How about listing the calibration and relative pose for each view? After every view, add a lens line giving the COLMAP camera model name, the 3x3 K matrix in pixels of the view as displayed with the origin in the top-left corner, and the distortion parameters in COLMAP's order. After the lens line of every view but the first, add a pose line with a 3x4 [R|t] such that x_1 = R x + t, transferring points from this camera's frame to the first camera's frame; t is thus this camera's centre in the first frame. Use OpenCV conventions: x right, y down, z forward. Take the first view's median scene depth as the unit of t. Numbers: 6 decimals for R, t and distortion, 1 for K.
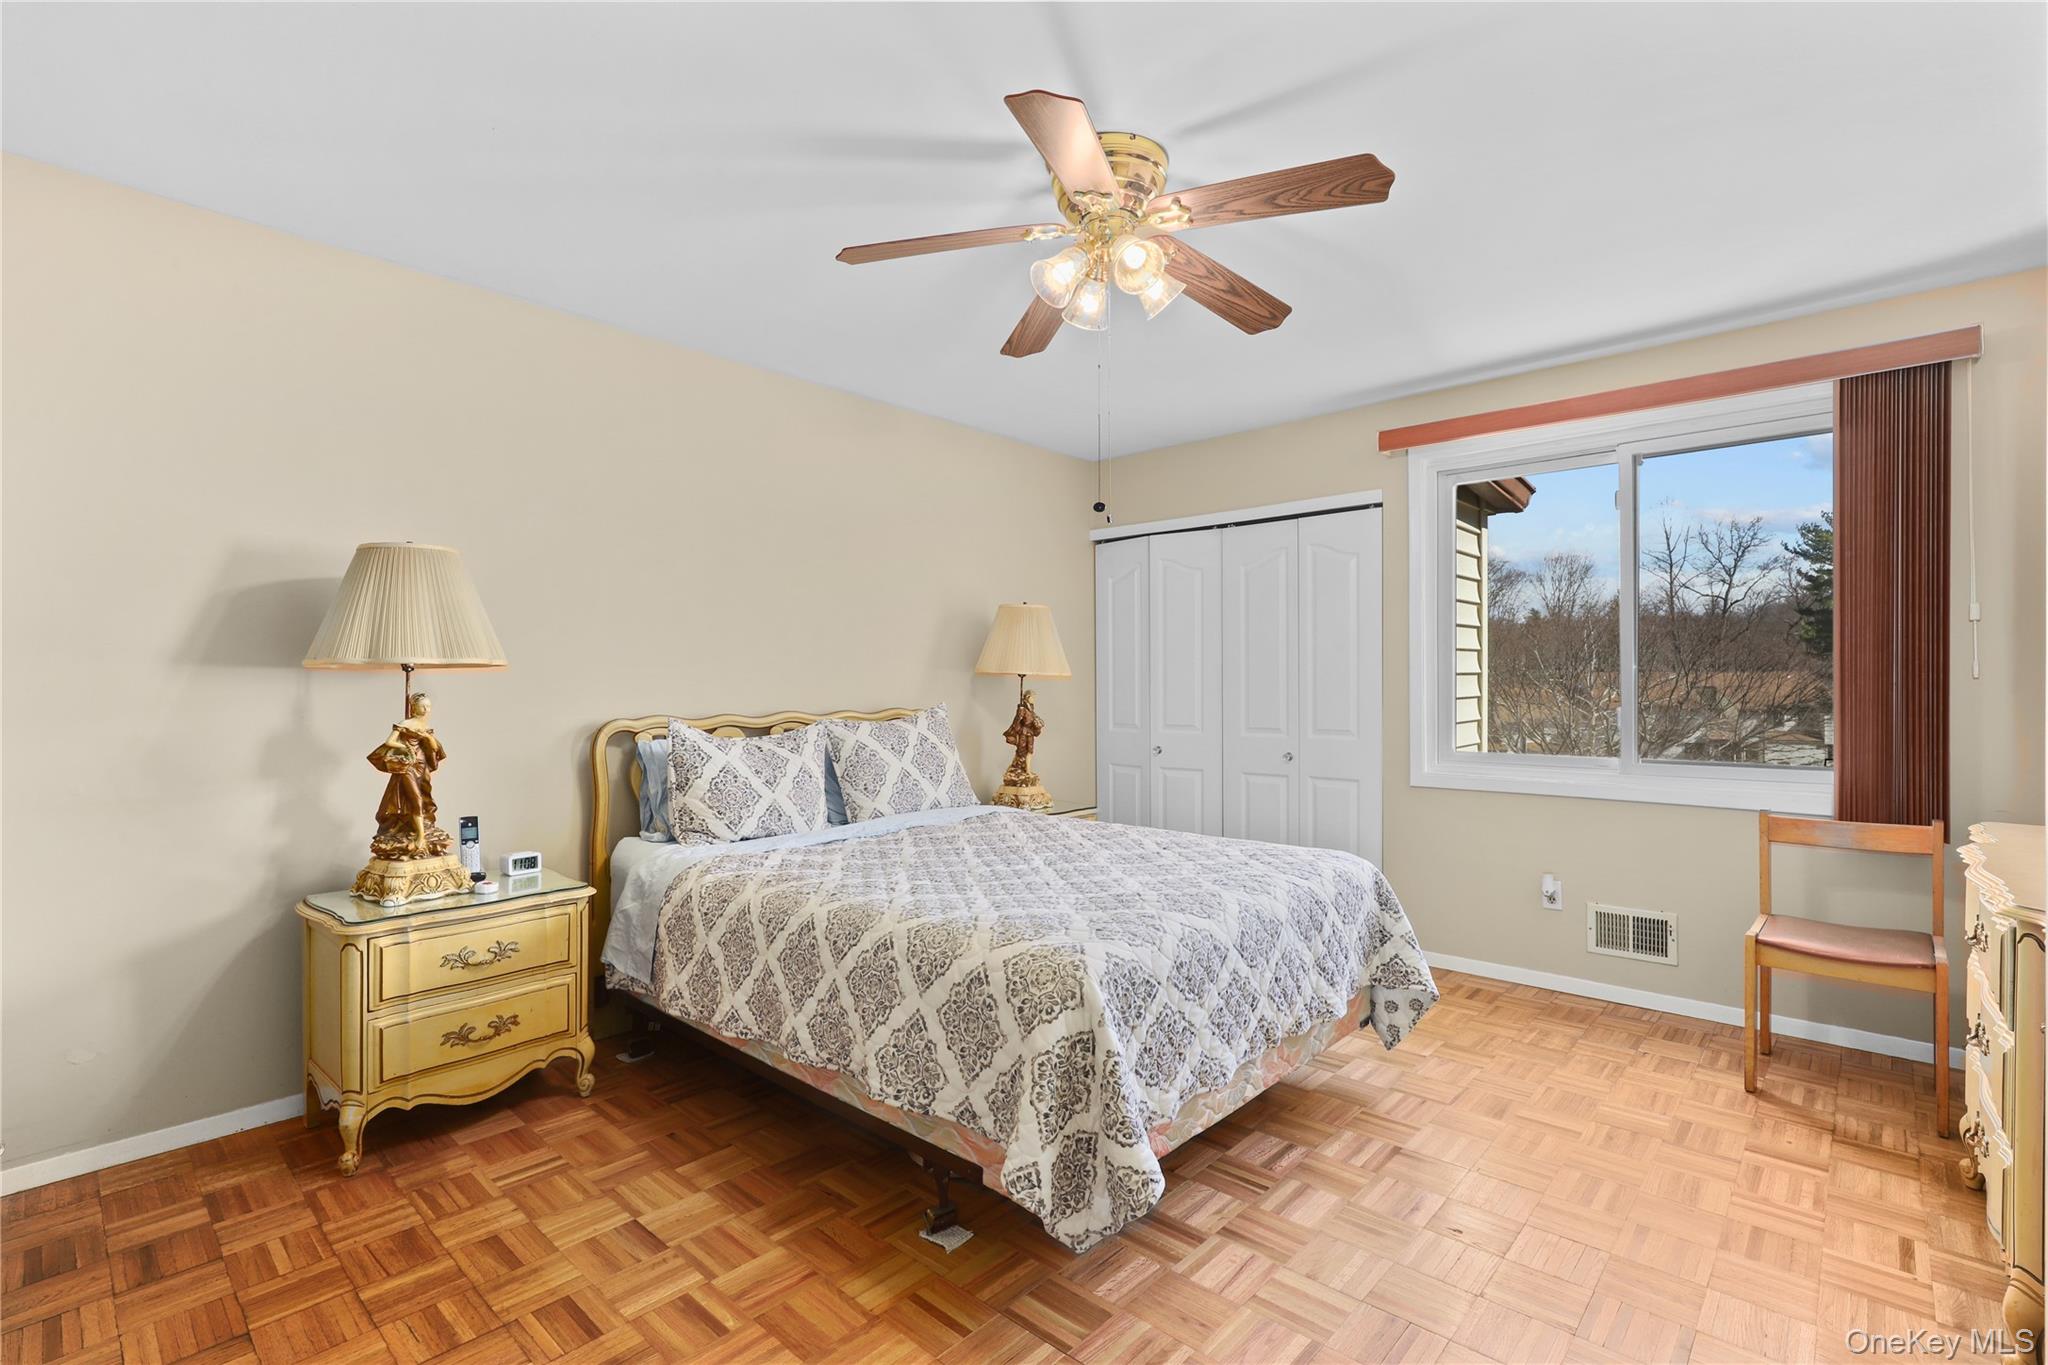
lens RADIAL K [[942.9, 0, 1019.0], [0, 942.9, 690.8], [0, 0, 1]] dist [-0.010016, 0.002662]
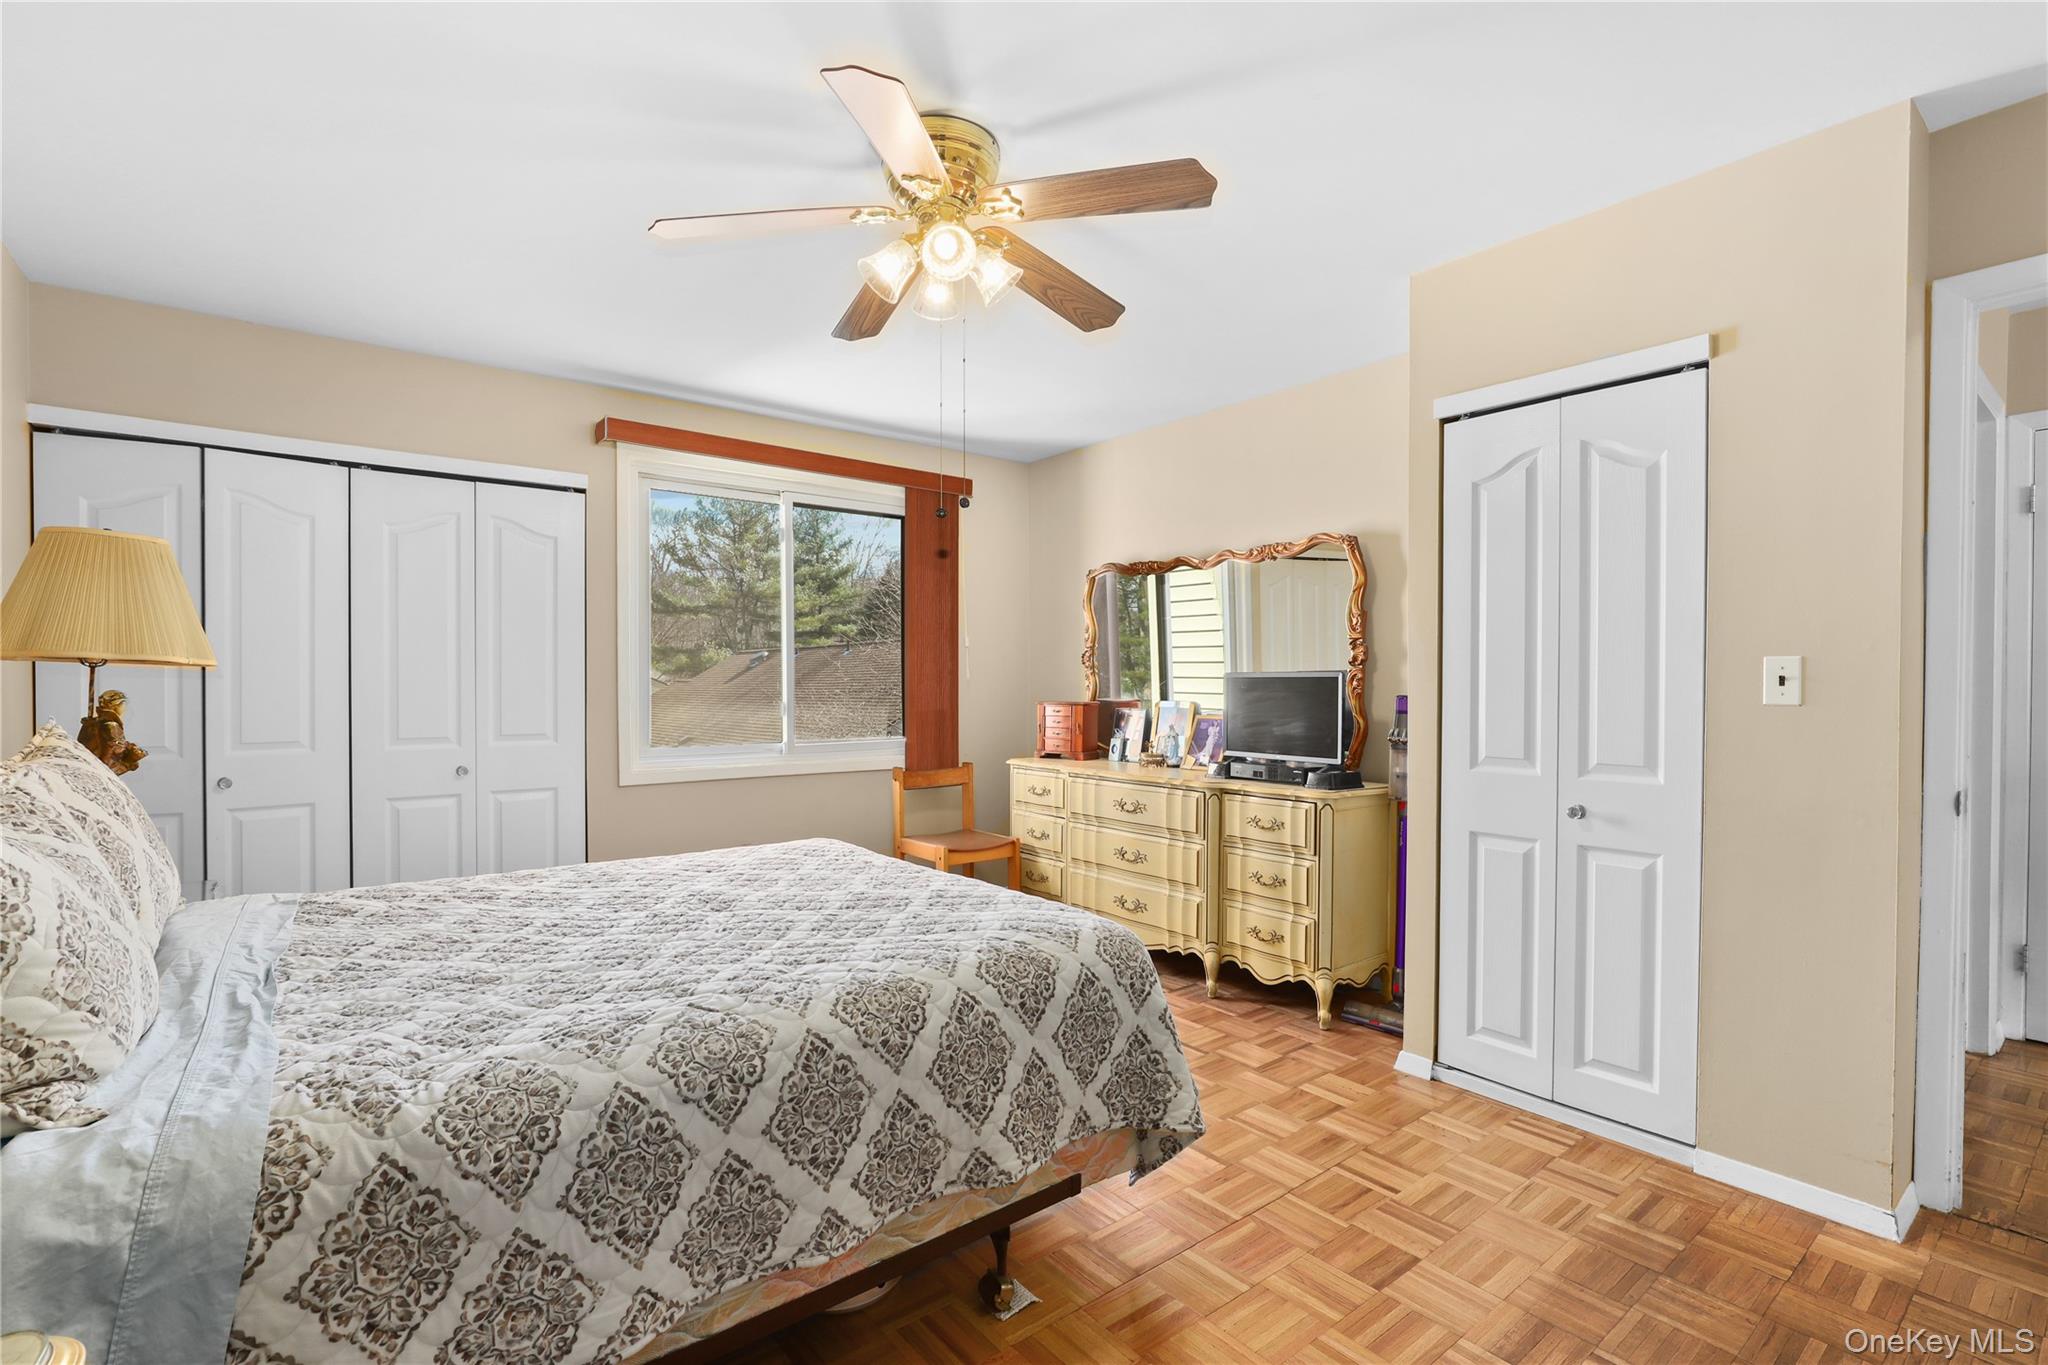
lens RADIAL K [[942.9, 0, 1019.0], [0, 942.9, 690.8], [0, 0, 1]] dist [-0.010016, 0.002662]
pose [[0.146906, -0.004141, 0.989142, -0.581243], [0.003028, 0.999988, 0.003737, -0.001059], [-0.989146, 0.002446, 0.146917, 0.522396]]
